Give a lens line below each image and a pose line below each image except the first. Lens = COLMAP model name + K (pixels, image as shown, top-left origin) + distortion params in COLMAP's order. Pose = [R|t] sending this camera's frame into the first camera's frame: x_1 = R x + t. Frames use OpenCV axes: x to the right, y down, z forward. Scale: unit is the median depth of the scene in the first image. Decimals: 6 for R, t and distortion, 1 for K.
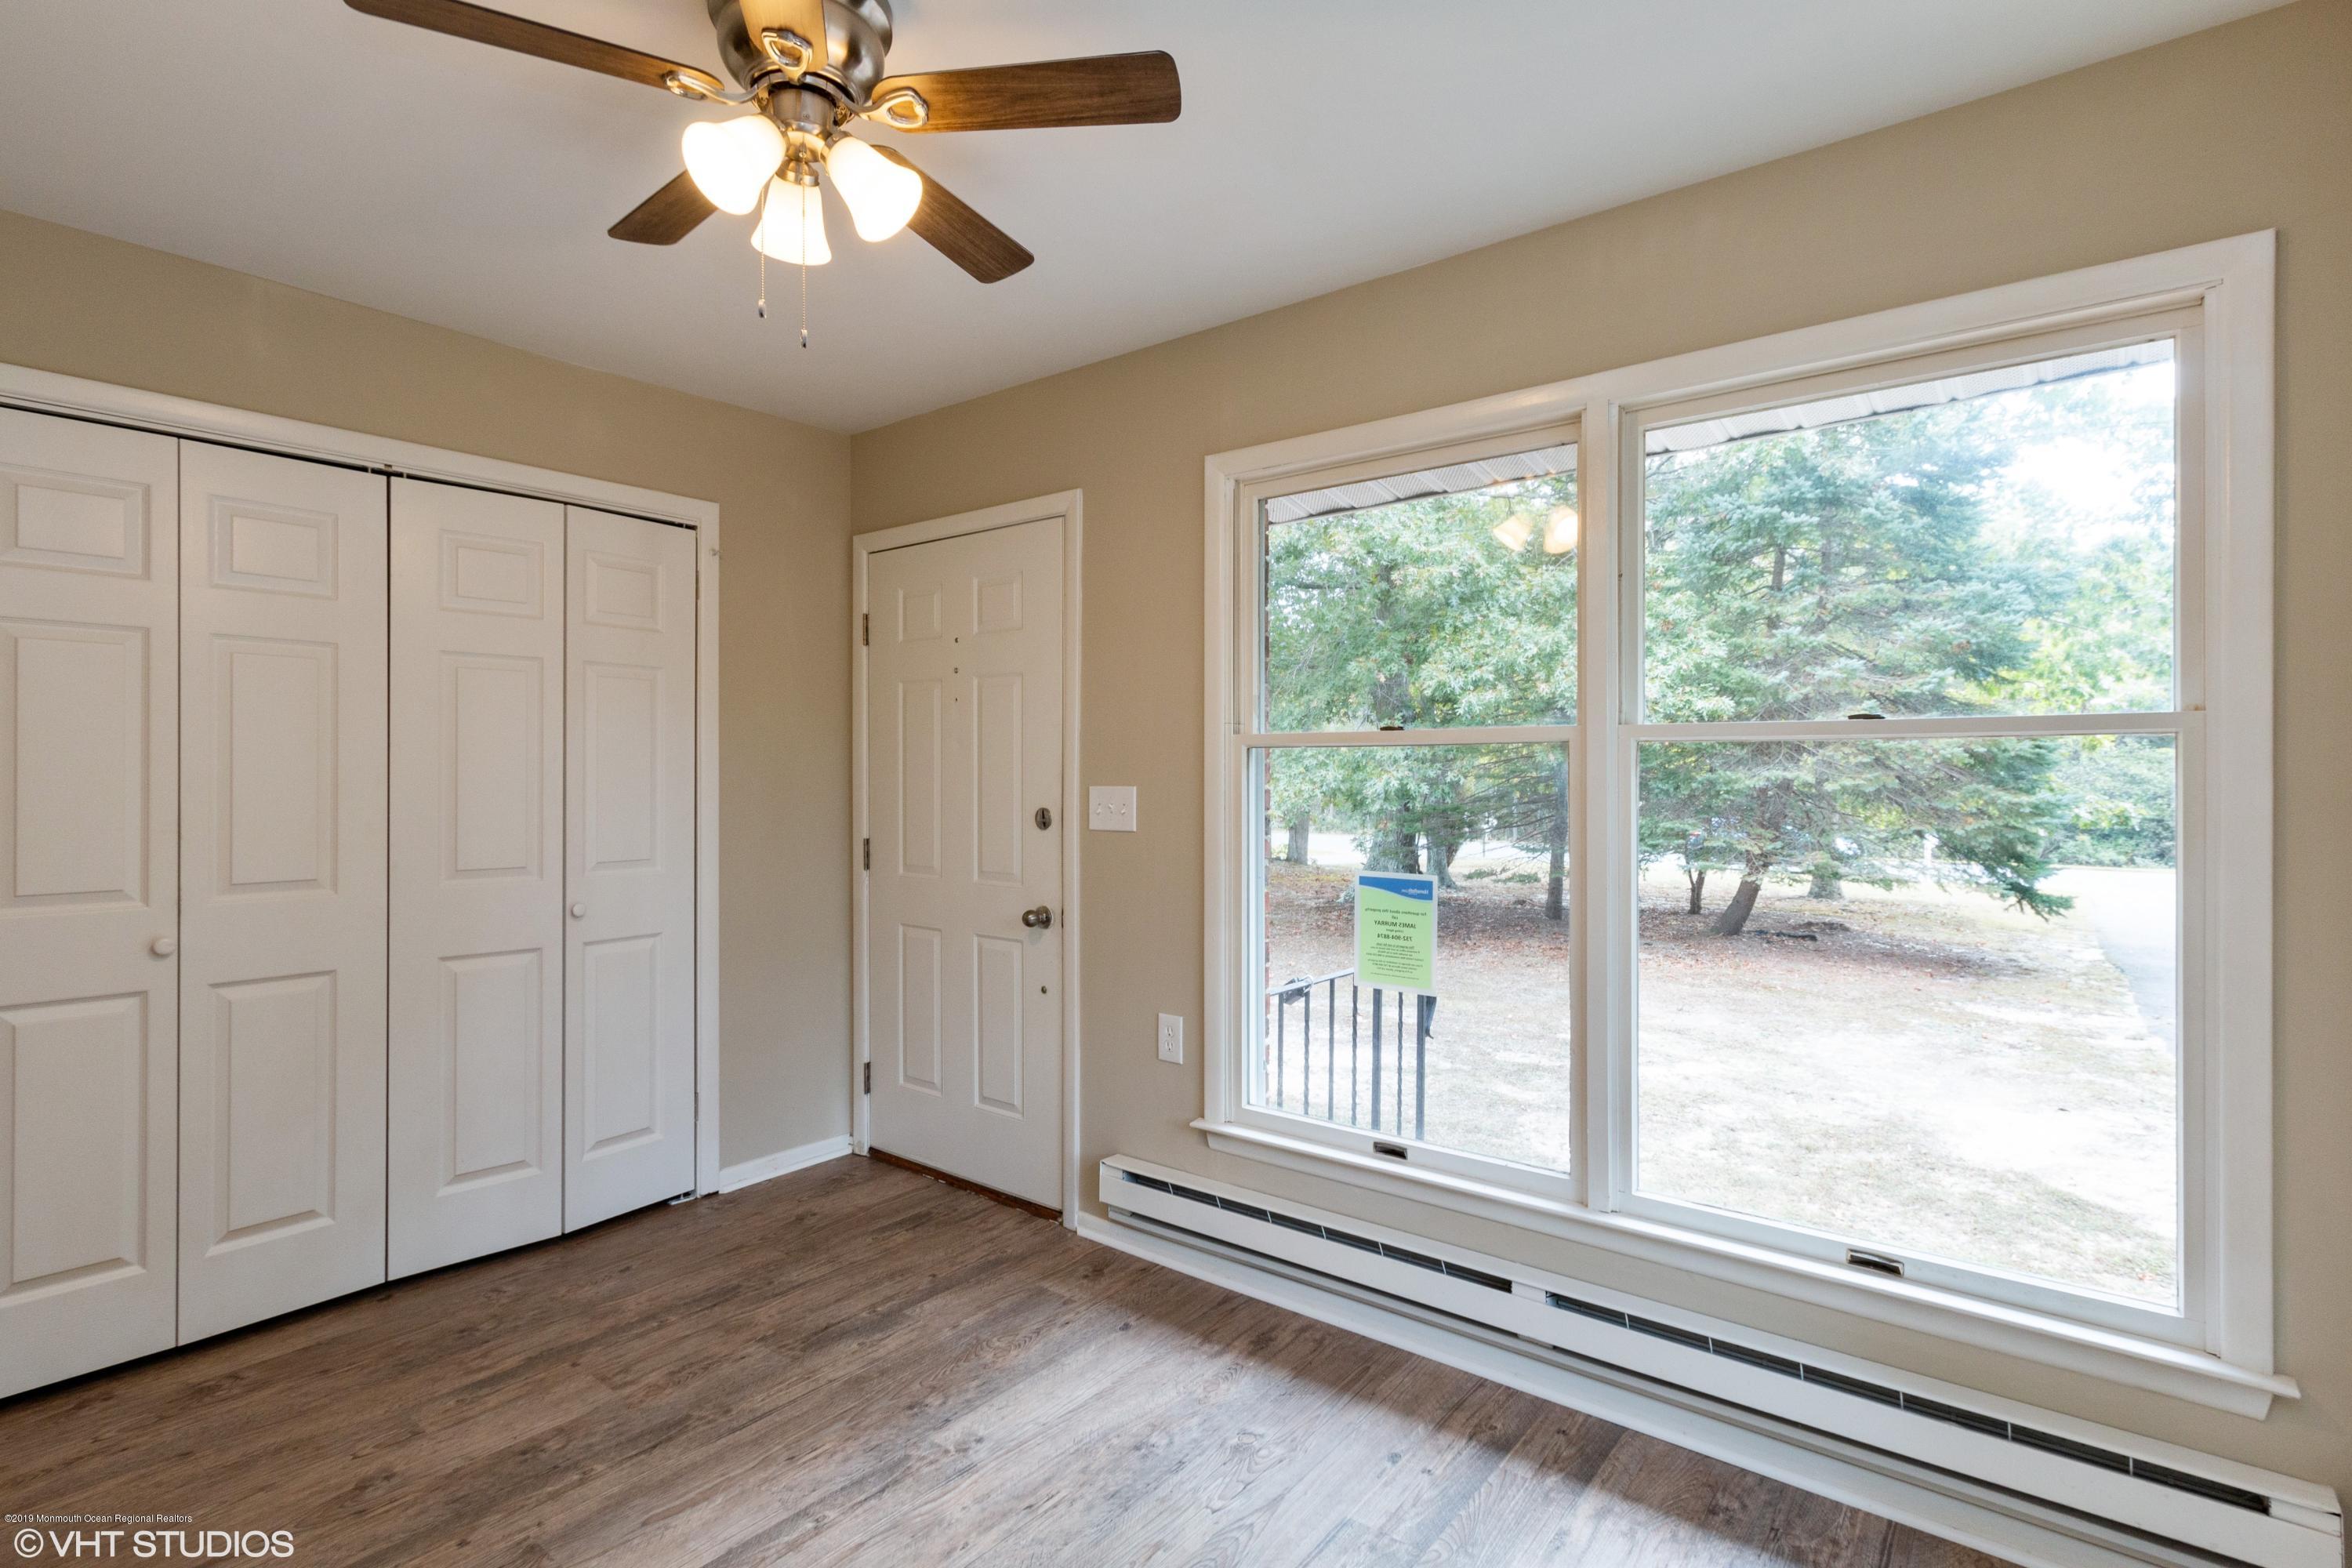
lens RADIAL K [[1128.6, 0, 1172.4], [0, 1128.6, 785.9], [0, 0, 1]] dist [-0.000468, 0.000225]
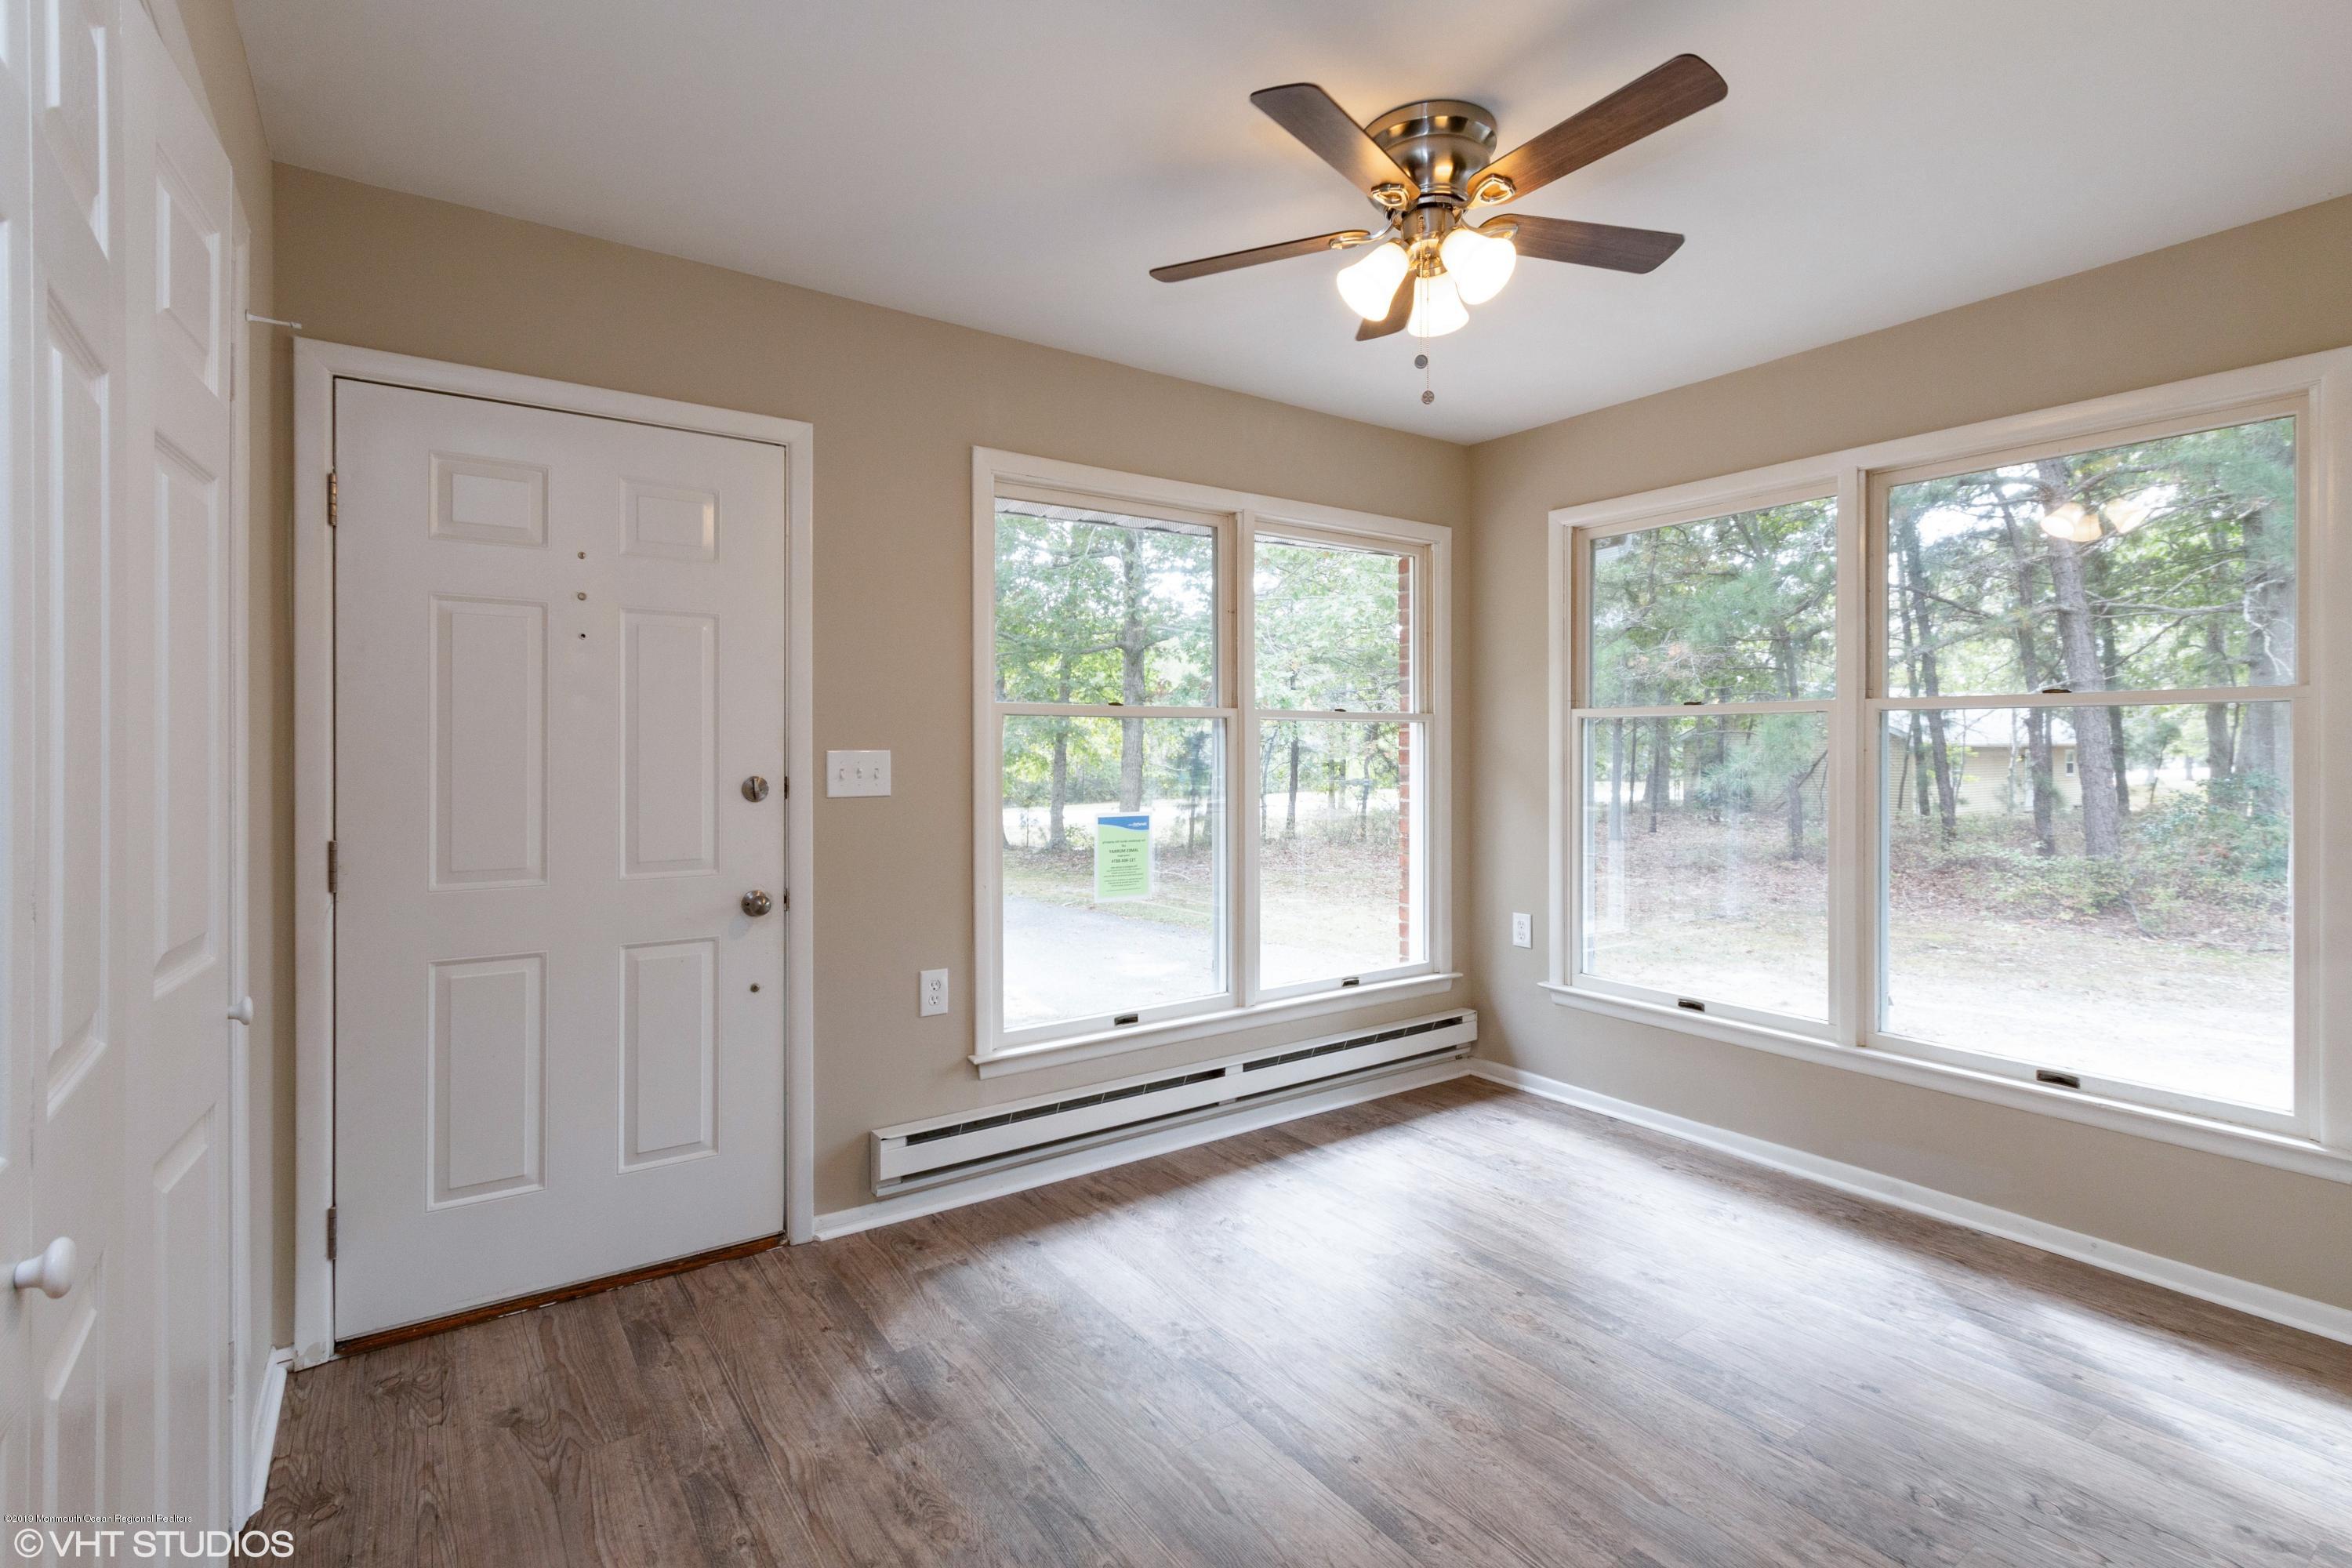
lens RADIAL K [[1091.8, 0, 1162.5], [0, 1091.8, 748.9], [0, 0, 1]] dist [0.000533, -0.000481]
pose [[0.288715, -0.007568, 0.957385, -0.931148], [0.005695, 0.999965, 0.006187, -0.005637], [-0.957398, 0.003666, 0.288748, 0.525006]]
